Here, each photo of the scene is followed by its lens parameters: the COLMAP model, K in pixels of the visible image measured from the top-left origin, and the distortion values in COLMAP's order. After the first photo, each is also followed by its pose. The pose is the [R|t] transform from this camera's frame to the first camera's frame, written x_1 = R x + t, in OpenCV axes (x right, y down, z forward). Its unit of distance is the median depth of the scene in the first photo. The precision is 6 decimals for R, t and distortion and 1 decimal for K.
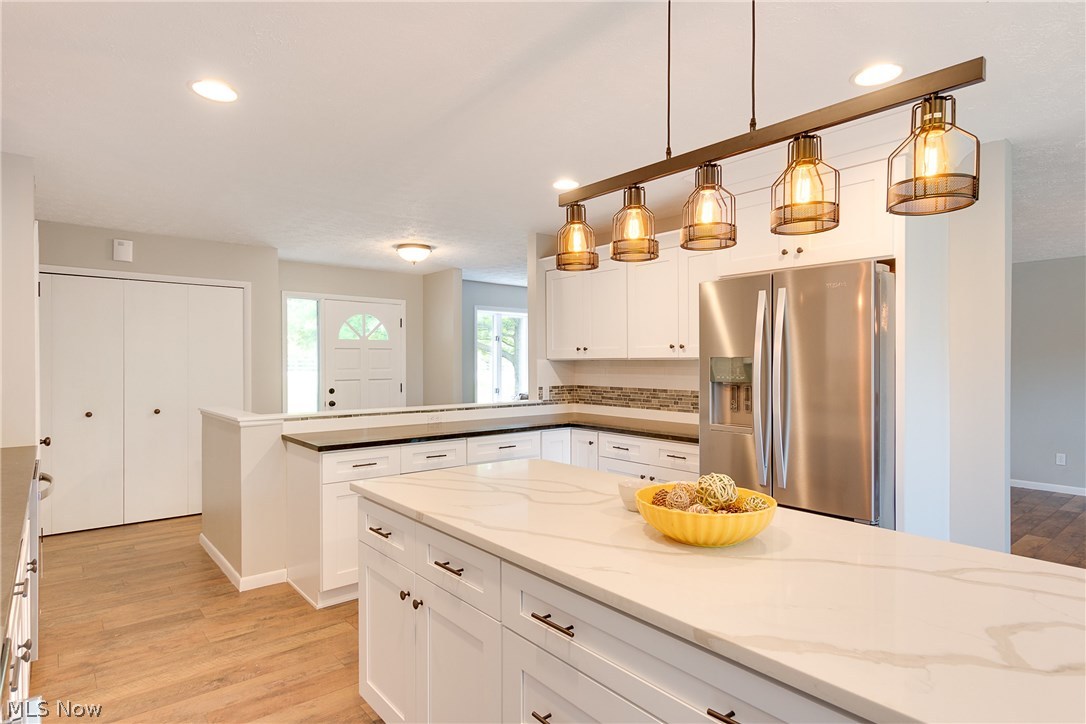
lens RADIAL K [[584.9, 0, 543.0], [0, 584.9, 362.0], [0, 0, 1]] dist [0.009163, -0.000403]
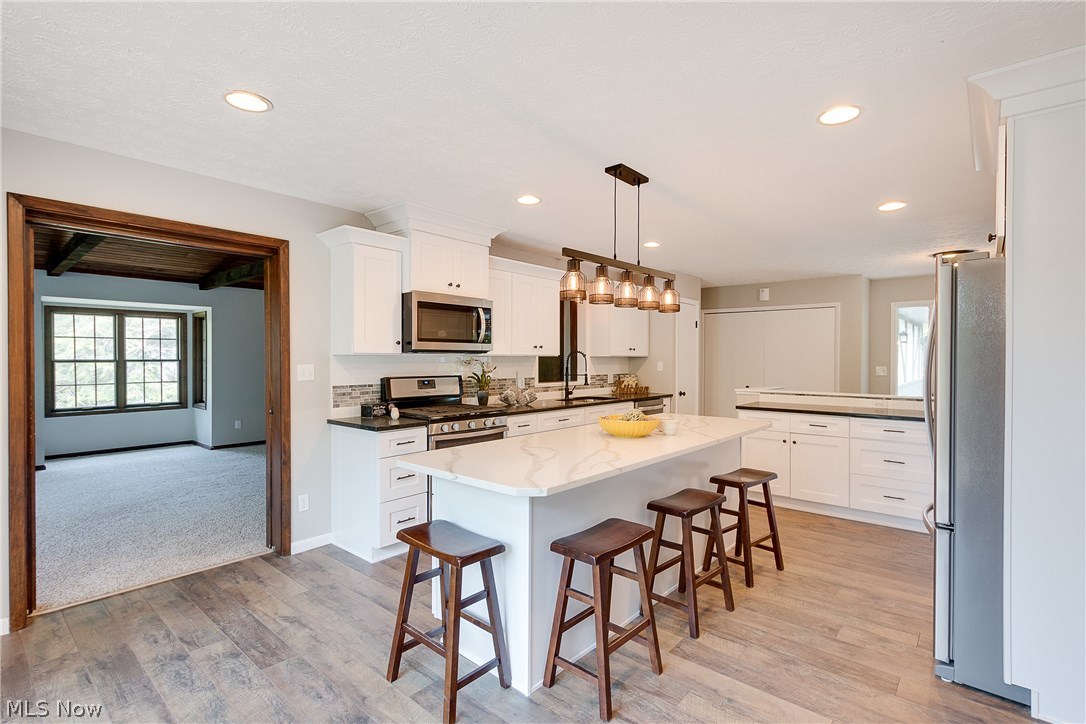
lens RADIAL K [[510.9, 0, 545.7], [0, 510.9, 364.0], [0, 0, 1]] dist [0.003791, 0.000268]
pose [[0.157240, 0.011988, -0.987488, 0.903204], [-0.004573, 0.999924, 0.011411, 0.002391], [0.987550, 0.002722, 0.157283, 0.160522]]
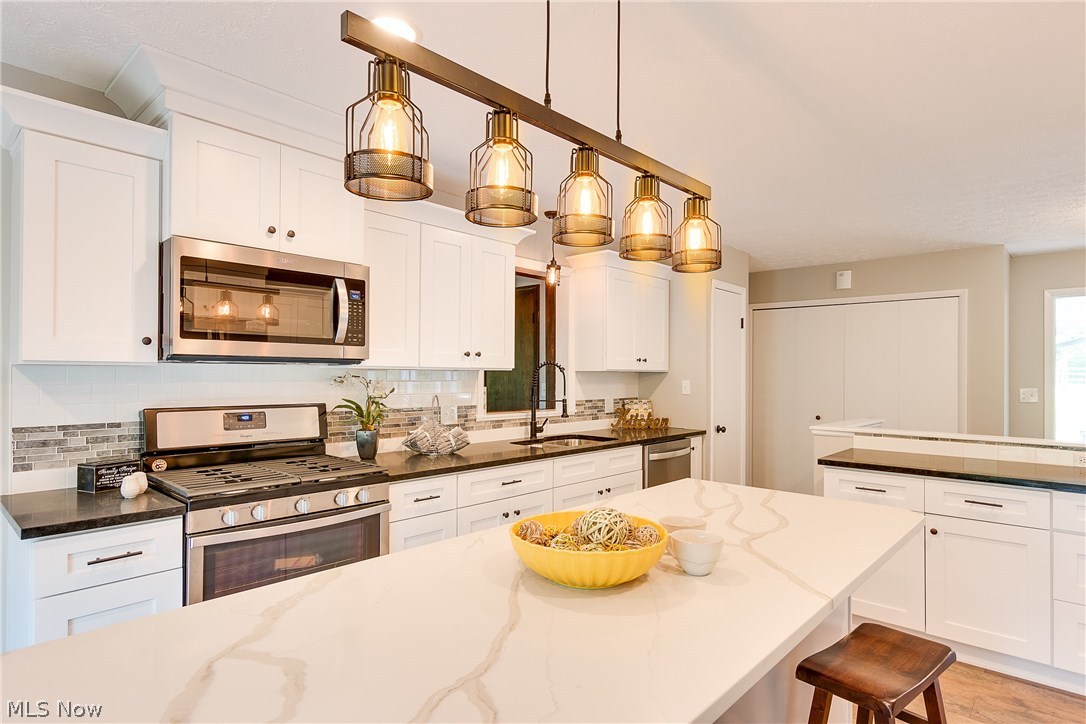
lens RADIAL K [[580.7, 0, 542.3], [0, 580.7, 369.9], [0, 0, 1]] dist [0.004468, 0.000528]
pose [[0.125723, -0.004631, -0.992055, 0.468747], [-0.009044, 0.999942, -0.005814, 0.001443], [0.992024, 0.009703, 0.125674, 0.346170]]
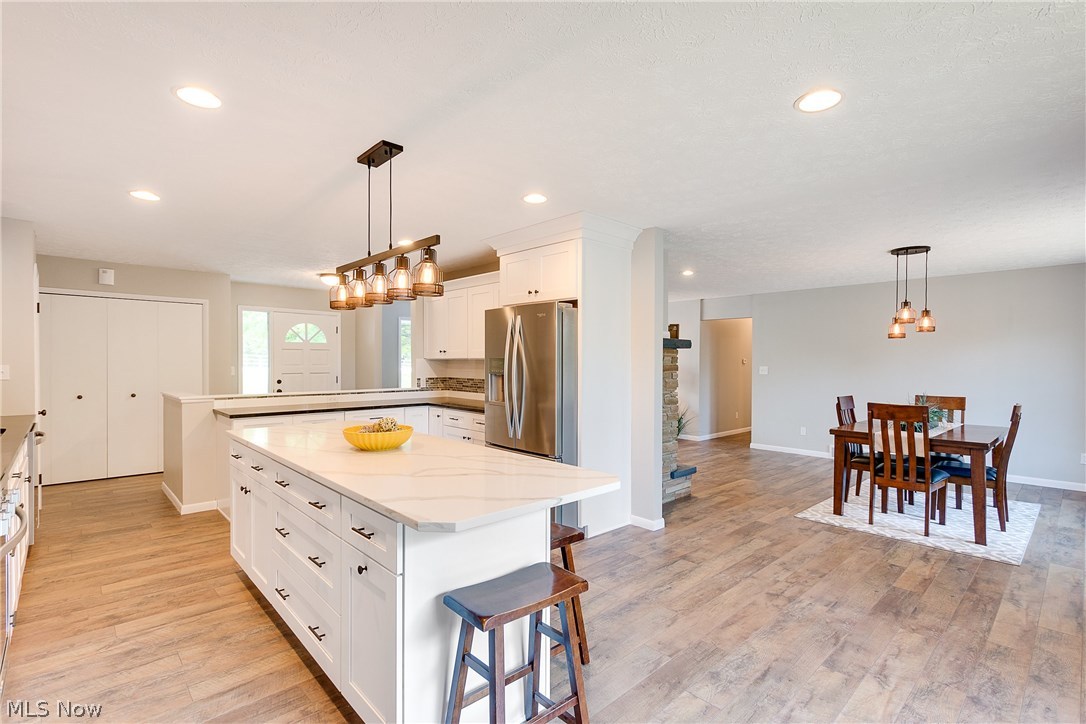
lens RADIAL K [[510.9, 0, 545.7], [0, 510.9, 364.0], [0, 0, 1]] dist [0.003791, 0.000268]
pose [[0.998381, 0.005368, 0.056623, 0.310096], [-0.005739, 0.999963, 0.006400, -0.001439], [-0.056586, -0.006714, 0.998375, -0.321825]]
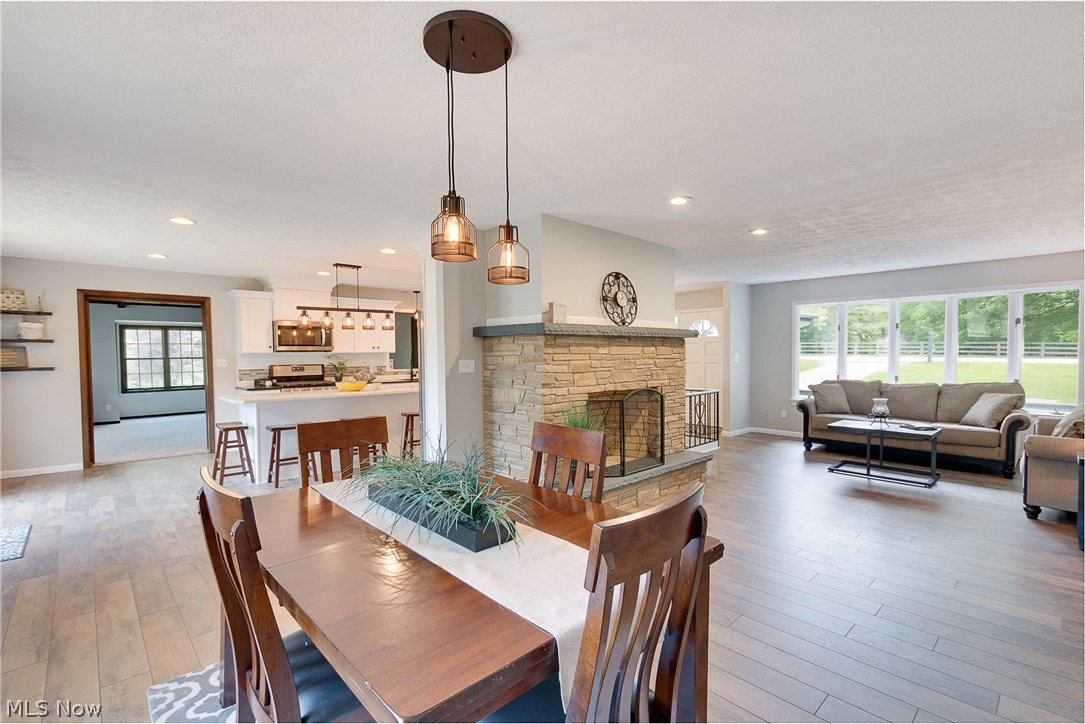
lens RADIAL K [[487.0, 0, 544.7], [0, 487.0, 366.2], [0, 0, 1]] dist [0.001249, 0.000091]
pose [[0.058794, 0.026363, -0.997922, 1.781360], [0.005925, 0.999624, 0.026757, 0.002901], [0.998253, -0.007486, 0.058616, 0.972385]]
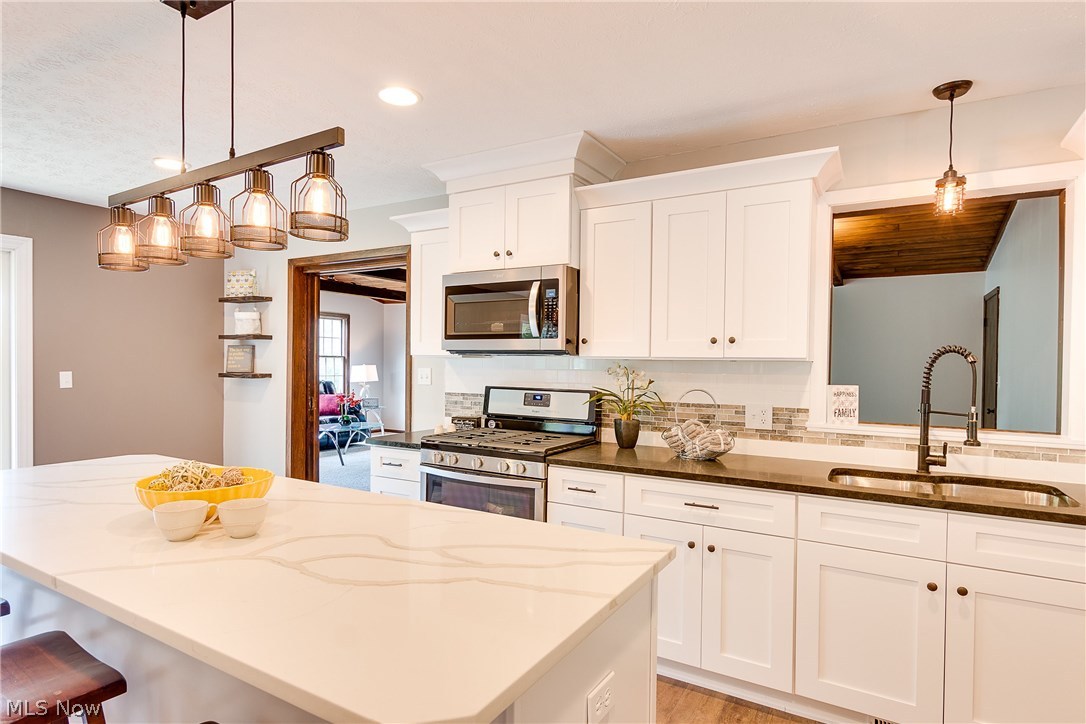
lens RADIAL K [[580.7, 0, 542.3], [0, 580.7, 369.9], [0, 0, 1]] dist [0.004468, 0.000528]
pose [[-0.943145, -0.006139, -0.332324, 0.018296], [-0.012082, 0.999802, 0.015820, 0.000658], [0.332161, 0.018936, -0.943033, 0.946730]]
